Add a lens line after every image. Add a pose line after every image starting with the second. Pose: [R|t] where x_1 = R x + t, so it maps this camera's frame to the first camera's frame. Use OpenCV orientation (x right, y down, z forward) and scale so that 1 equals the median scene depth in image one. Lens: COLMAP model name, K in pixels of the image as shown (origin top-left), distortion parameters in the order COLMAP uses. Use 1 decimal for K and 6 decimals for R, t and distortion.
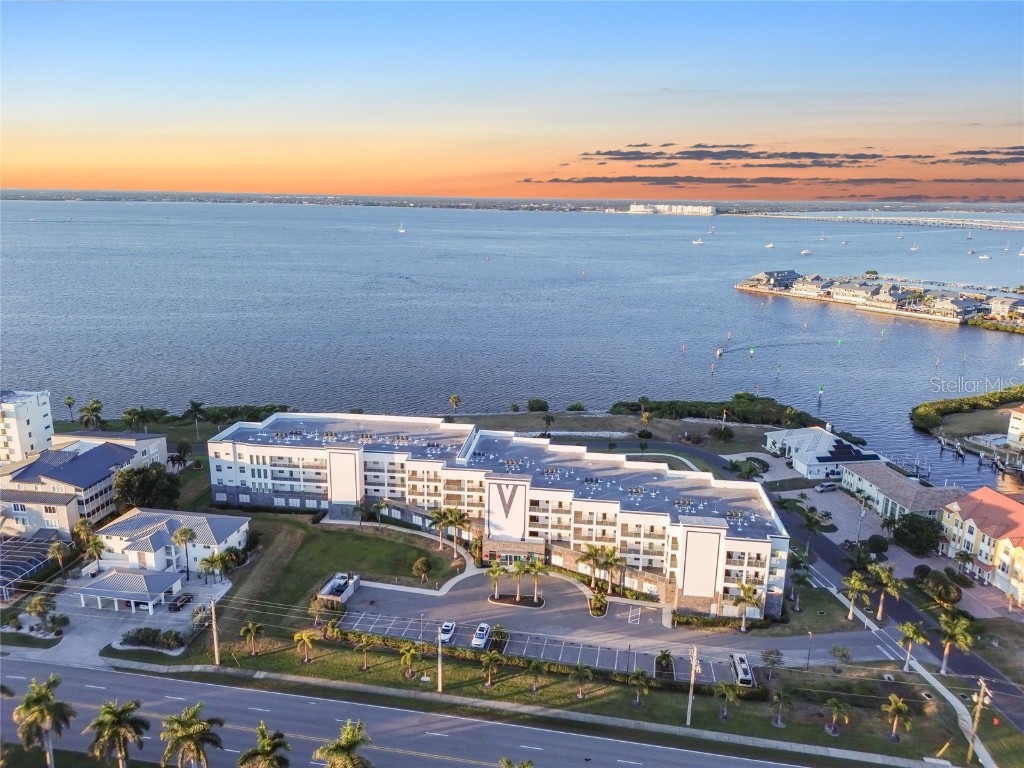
lens RADIAL K [[719.0, 0, 516.7], [0, 719.0, 377.9], [0, 0, 1]] dist [0.062985, -0.063841]
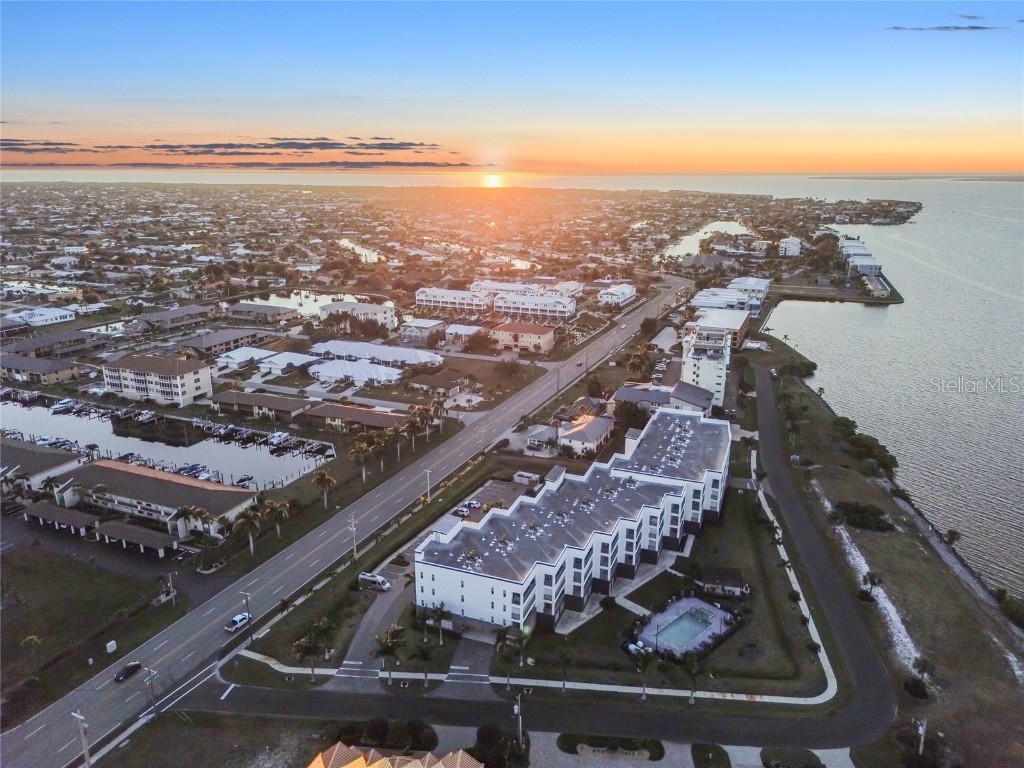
lens RADIAL K [[719.0, 0, 514.3], [0, 719.0, 388.1], [0, 0, 1]] dist [0.062985, -0.063841]
pose [[-0.235526, 0.272208, -0.932969, 1.030125], [-0.257836, 0.908074, 0.330035, -0.361466], [0.937042, 0.318285, -0.143690, 0.934215]]
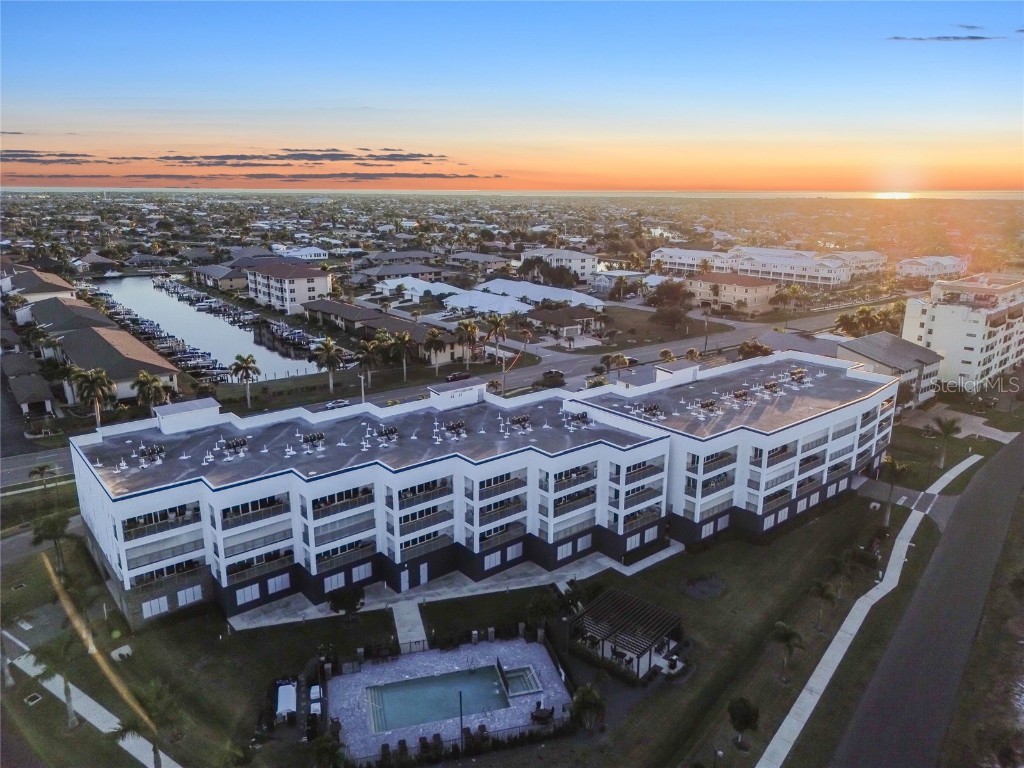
lens RADIAL K [[719.0, 0, 509.5], [0, 719.0, 391.1], [0, 0, 1]] dist [0.062985, -0.063841]
pose [[-0.682918, 0.184067, -0.706924, 0.424373], [-0.200714, 0.883206, 0.423865, -0.165864], [0.702379, 0.431355, -0.566212, 1.293094]]
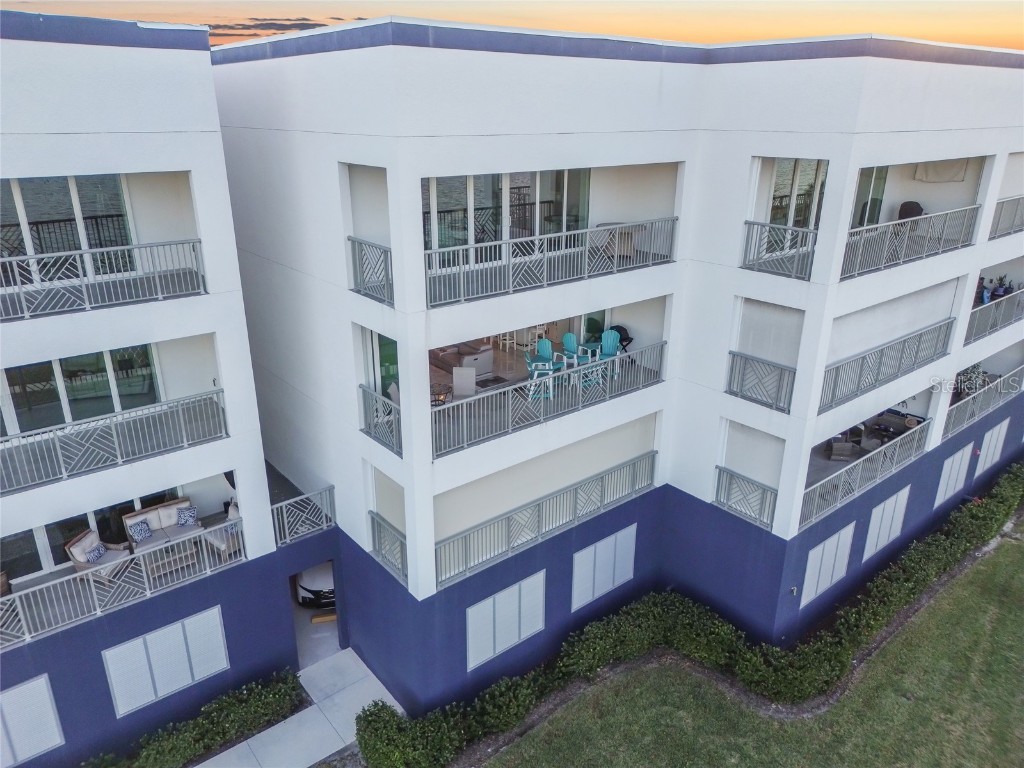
lens RADIAL K [[719.0, 0, 513.4], [0, 719.0, 384.4], [0, 0, 1]] dist [0.062985, -0.063841]
pose [[-0.685099, 0.246077, -0.685628, -0.017763], [-0.201784, 0.840276, 0.503210, 0.066686], [0.699945, 0.483097, -0.526018, 1.162222]]
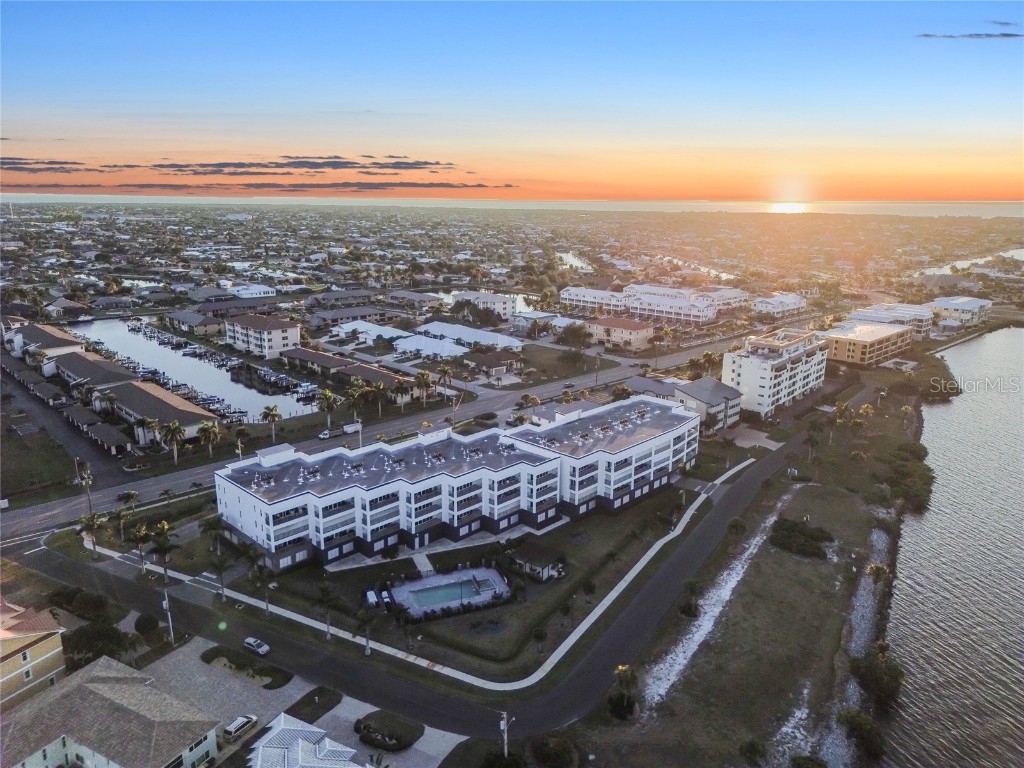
lens RADIAL K [[719.0, 0, 511.9], [0, 719.0, 389.4], [0, 0, 1]] dist [0.062985, -0.063841]
pose [[-0.595067, 0.192942, -0.780172, 0.757908], [-0.221979, 0.893533, 0.390288, -0.386233], [0.772412, 0.405430, -0.488883, 1.480865]]
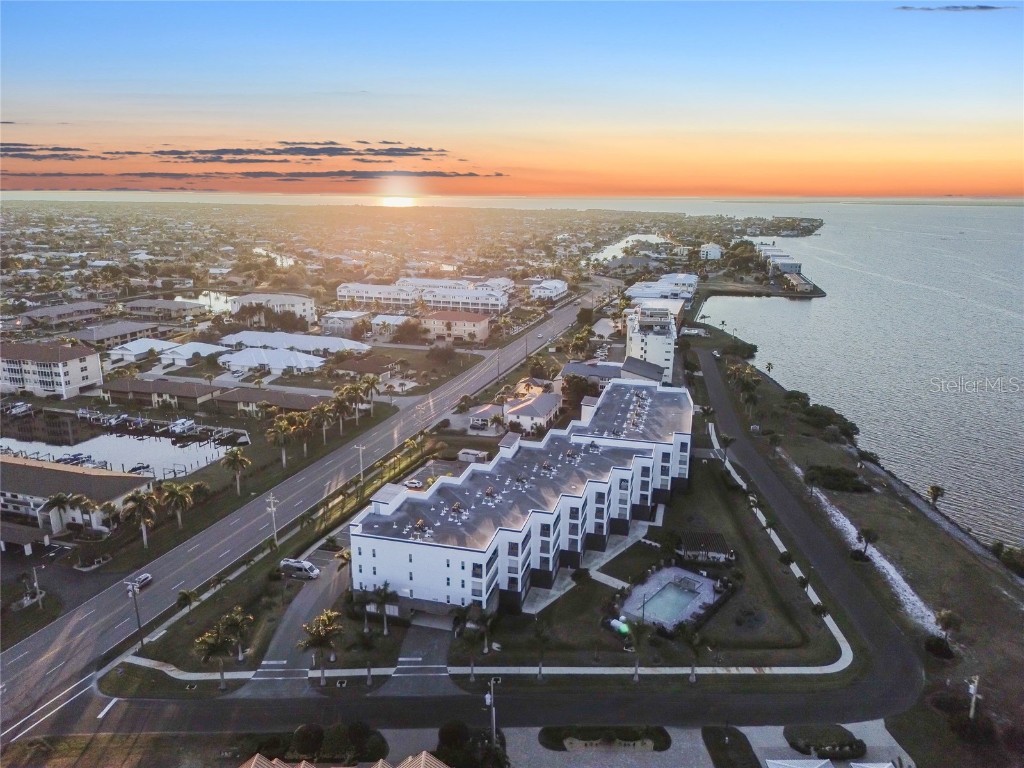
lens RADIAL K [[719.0, 0, 515.0], [0, 719.0, 376.5], [0, 0, 1]] dist [0.062985, -0.063841]
pose [[-0.126850, 0.232391, -0.964315, 0.931140], [-0.267567, 0.928115, 0.258864, -0.220397], [0.955153, 0.290856, -0.055552, 0.911384]]
